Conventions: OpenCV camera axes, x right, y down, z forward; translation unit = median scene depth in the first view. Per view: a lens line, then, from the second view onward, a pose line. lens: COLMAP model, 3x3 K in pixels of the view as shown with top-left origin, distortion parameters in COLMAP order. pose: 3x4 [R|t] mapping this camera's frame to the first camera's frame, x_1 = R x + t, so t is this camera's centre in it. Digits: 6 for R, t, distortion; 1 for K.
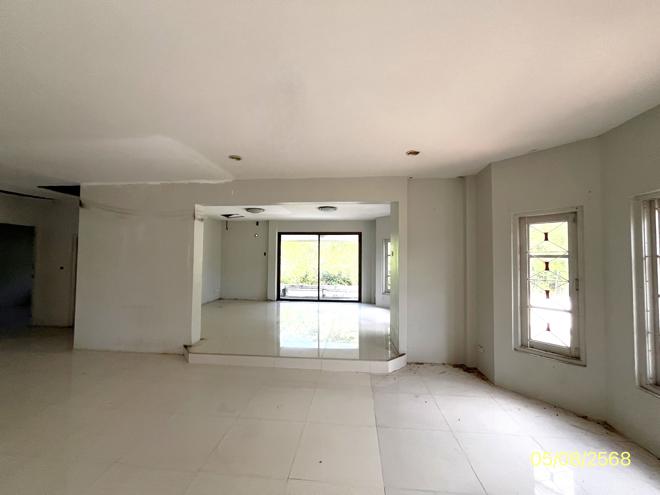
lens RADIAL K [[267.8, 0, 328.5], [0, 267.8, 249.2], [0, 0, 1]] dist [-0.002070, -0.000296]
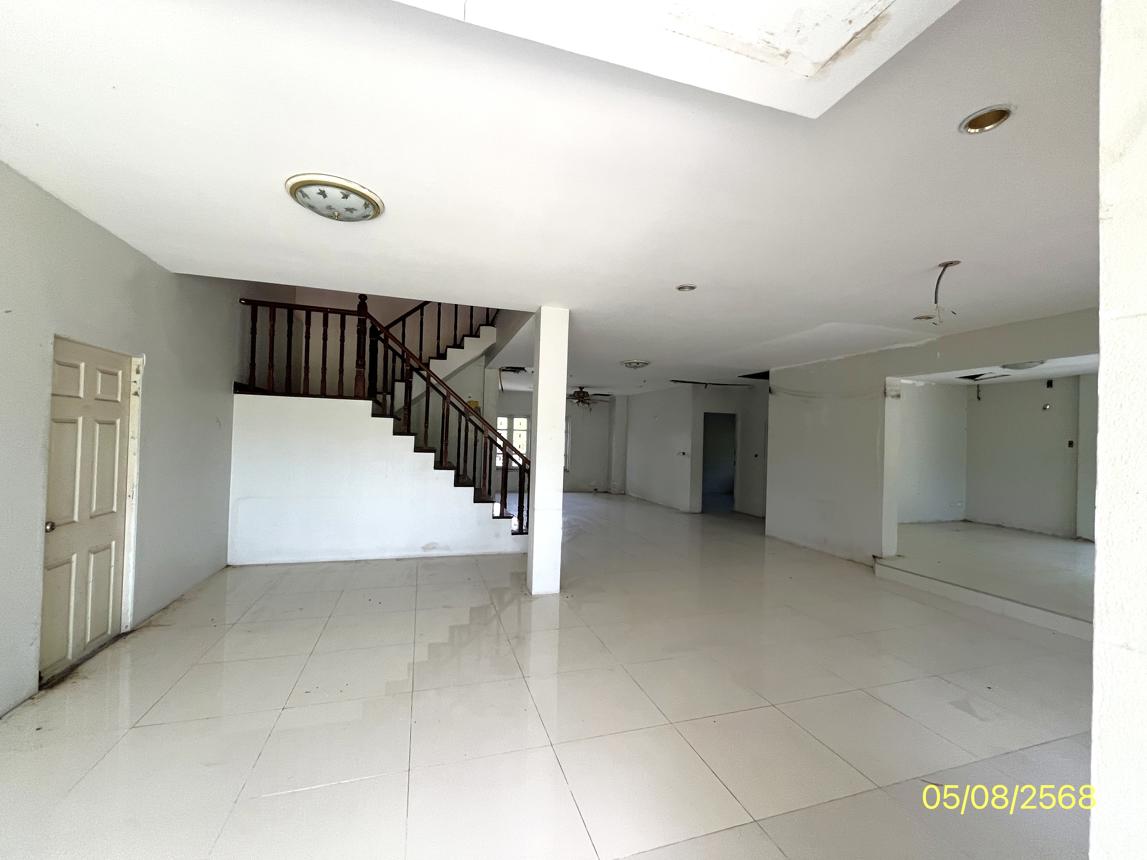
lens RADIAL K [[465.5, 0, 570.9], [0, 465.5, 432.9], [0, 0, 1]] dist [-0.002070, -0.000296]
pose [[0.395577, -0.008908, -0.918390, 0.364459], [0.005013, 0.999959, -0.007541, -0.001395], [0.918419, -0.001621, 0.395606, -0.361162]]
